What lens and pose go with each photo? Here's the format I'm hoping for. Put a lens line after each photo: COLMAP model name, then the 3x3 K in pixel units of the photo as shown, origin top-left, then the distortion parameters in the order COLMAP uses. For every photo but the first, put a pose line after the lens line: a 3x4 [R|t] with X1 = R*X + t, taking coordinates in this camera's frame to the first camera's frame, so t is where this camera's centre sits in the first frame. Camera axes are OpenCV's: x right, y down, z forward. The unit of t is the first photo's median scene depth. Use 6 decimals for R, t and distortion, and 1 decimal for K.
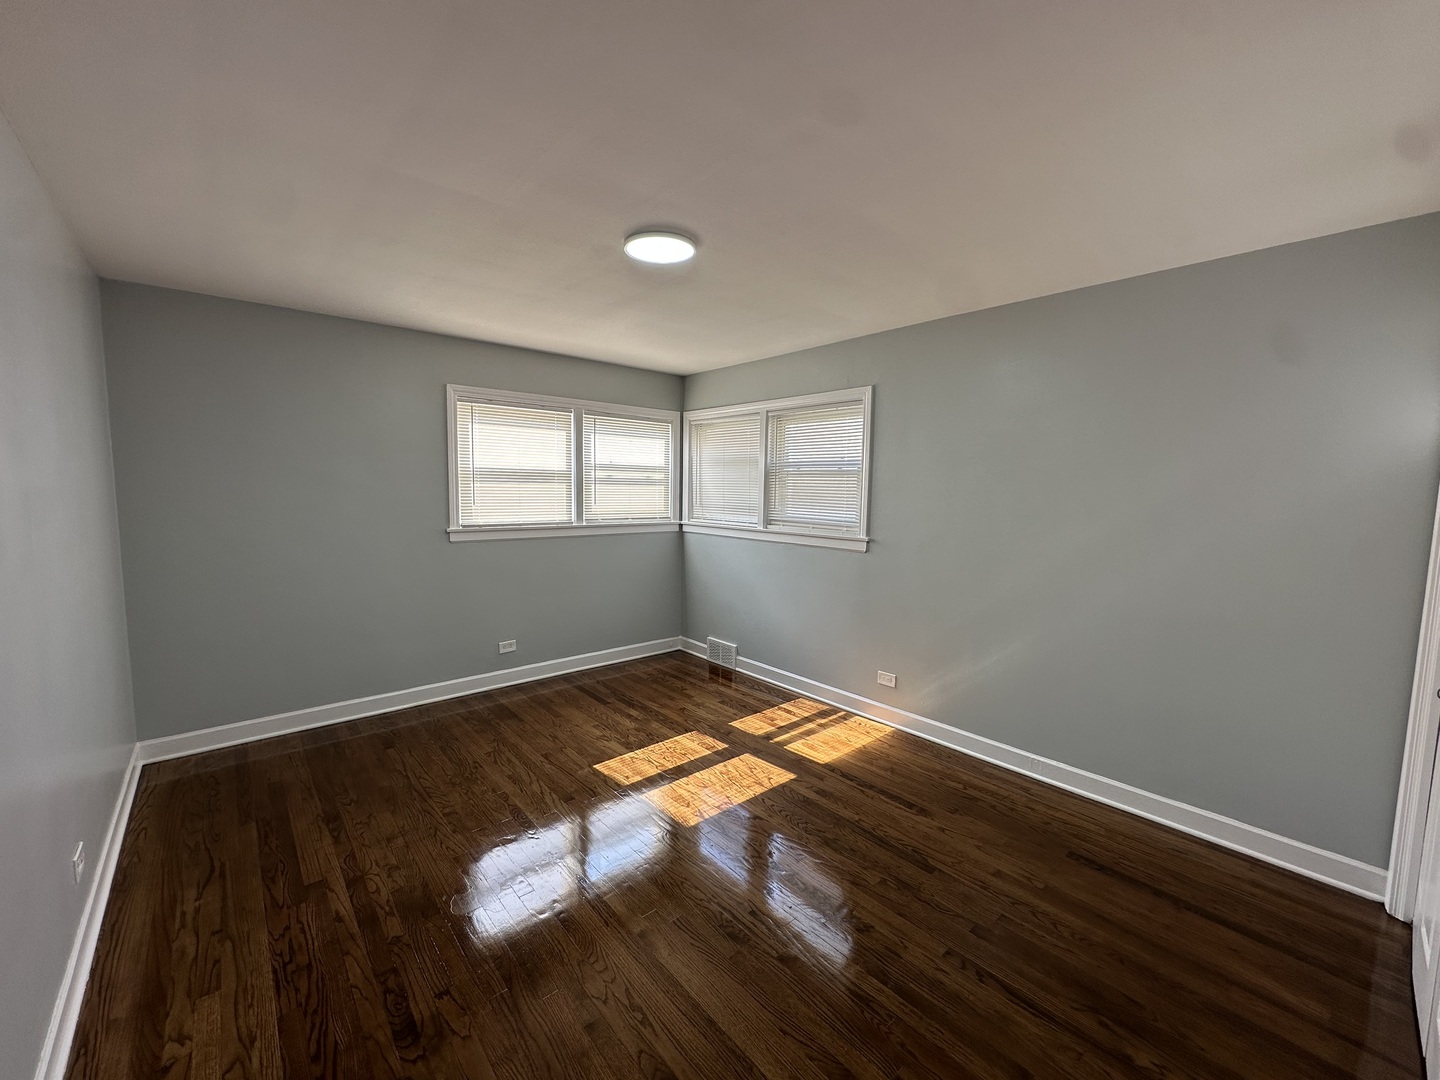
lens RADIAL K [[574.9, 0, 719.4], [0, 574.9, 539.4], [0, 0, 1]] dist [-0.005163, 0.000675]
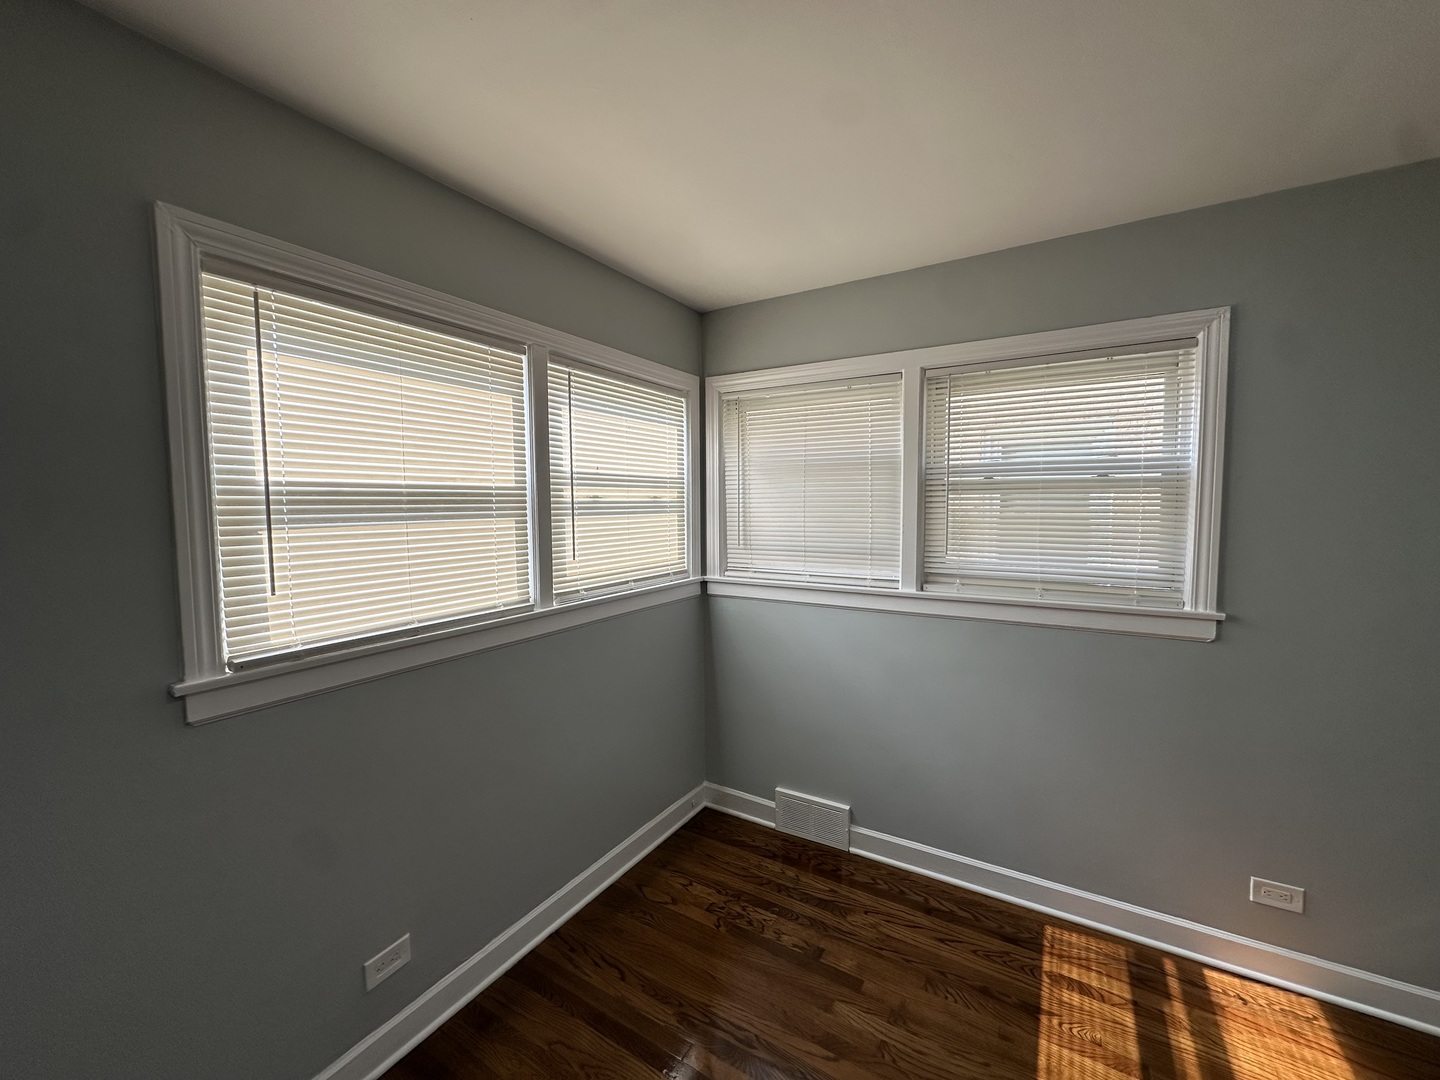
lens RADIAL K [[574.9, 0, 719.4], [0, 574.9, 539.4], [0, 0, 1]] dist [-0.005163, 0.000675]
pose [[0.952473, -0.042173, 0.301690, -0.303083], [0.049038, 0.998681, -0.015214, -0.080494], [-0.300650, 0.029286, 0.953285, 0.655926]]
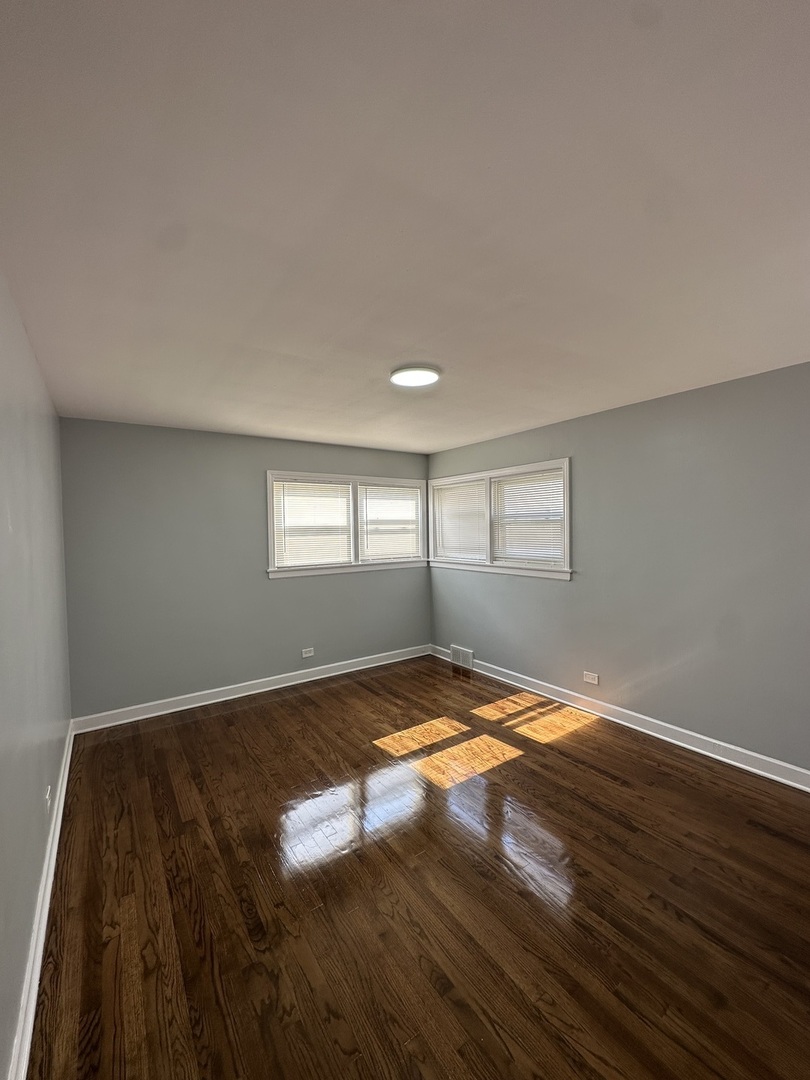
lens RADIAL K [[431.2, 0, 404.7], [0, 431.2, 539.6], [0, 0, 1]] dist [-0.005163, 0.000675]
pose [[0.993639, -0.029251, -0.108751, -0.013752], [0.022184, 0.997597, -0.065634, -0.015933], [0.110410, 0.062804, 0.991900, -0.037625]]
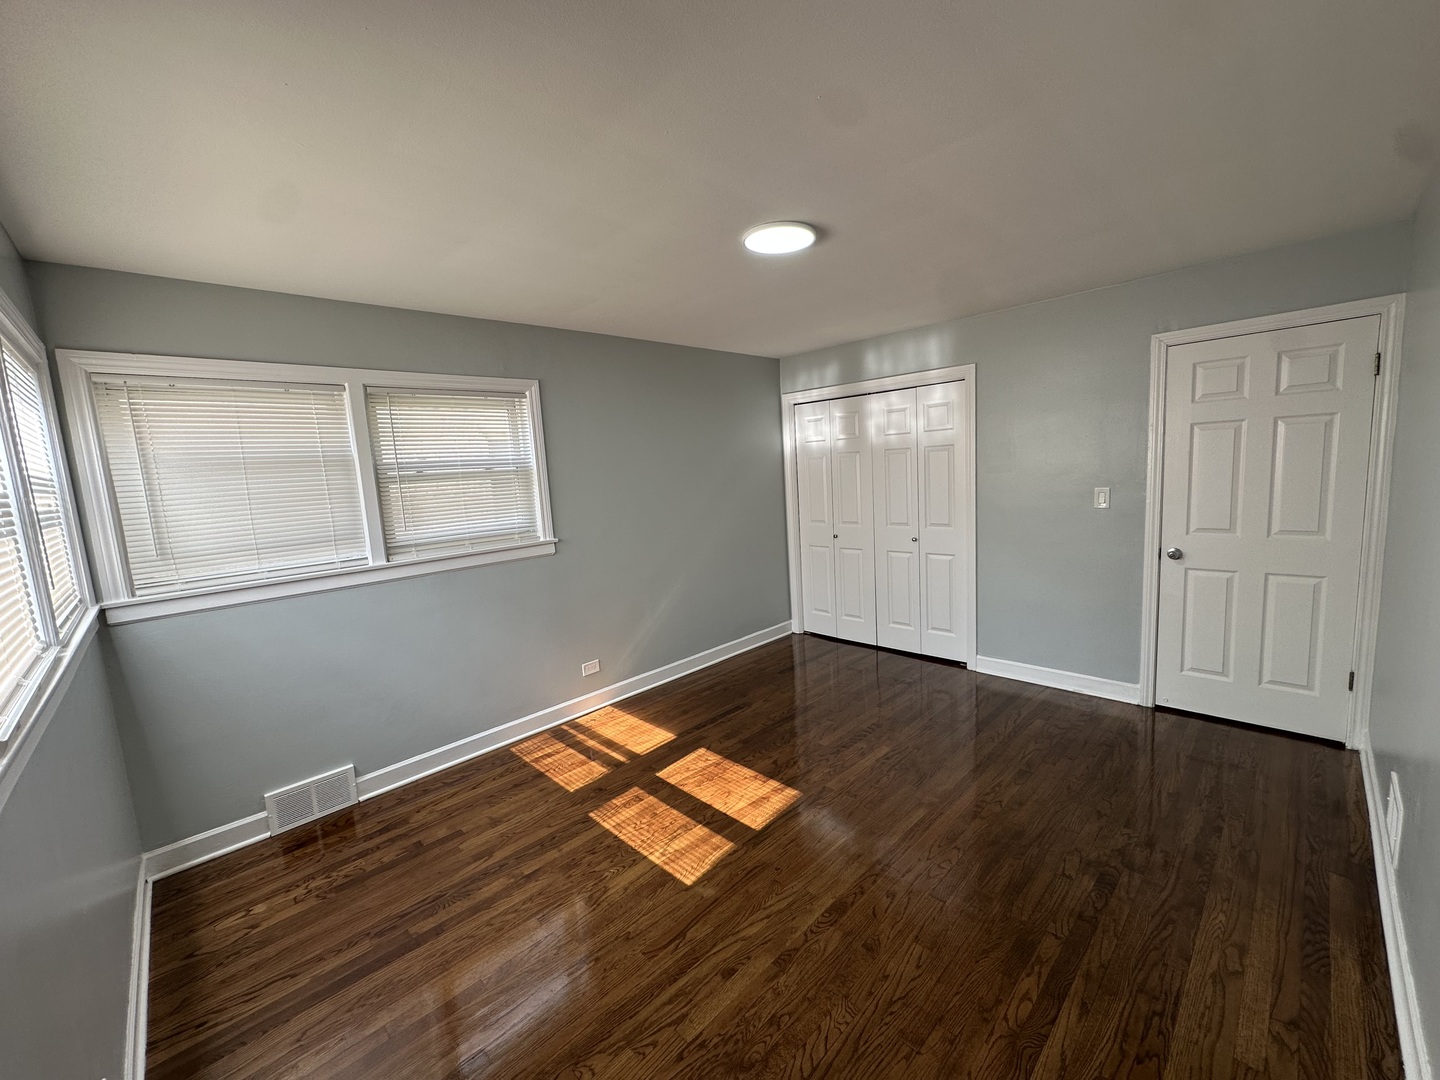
lens RADIAL K [[574.9, 0, 719.4], [0, 574.9, 539.4], [0, 0, 1]] dist [-0.005163, 0.000675]
pose [[-0.056802, -0.135645, 0.989128, -0.715957], [0.149245, 0.978442, 0.142750, -0.098578], [-0.987167, 0.155731, -0.035333, 0.761599]]
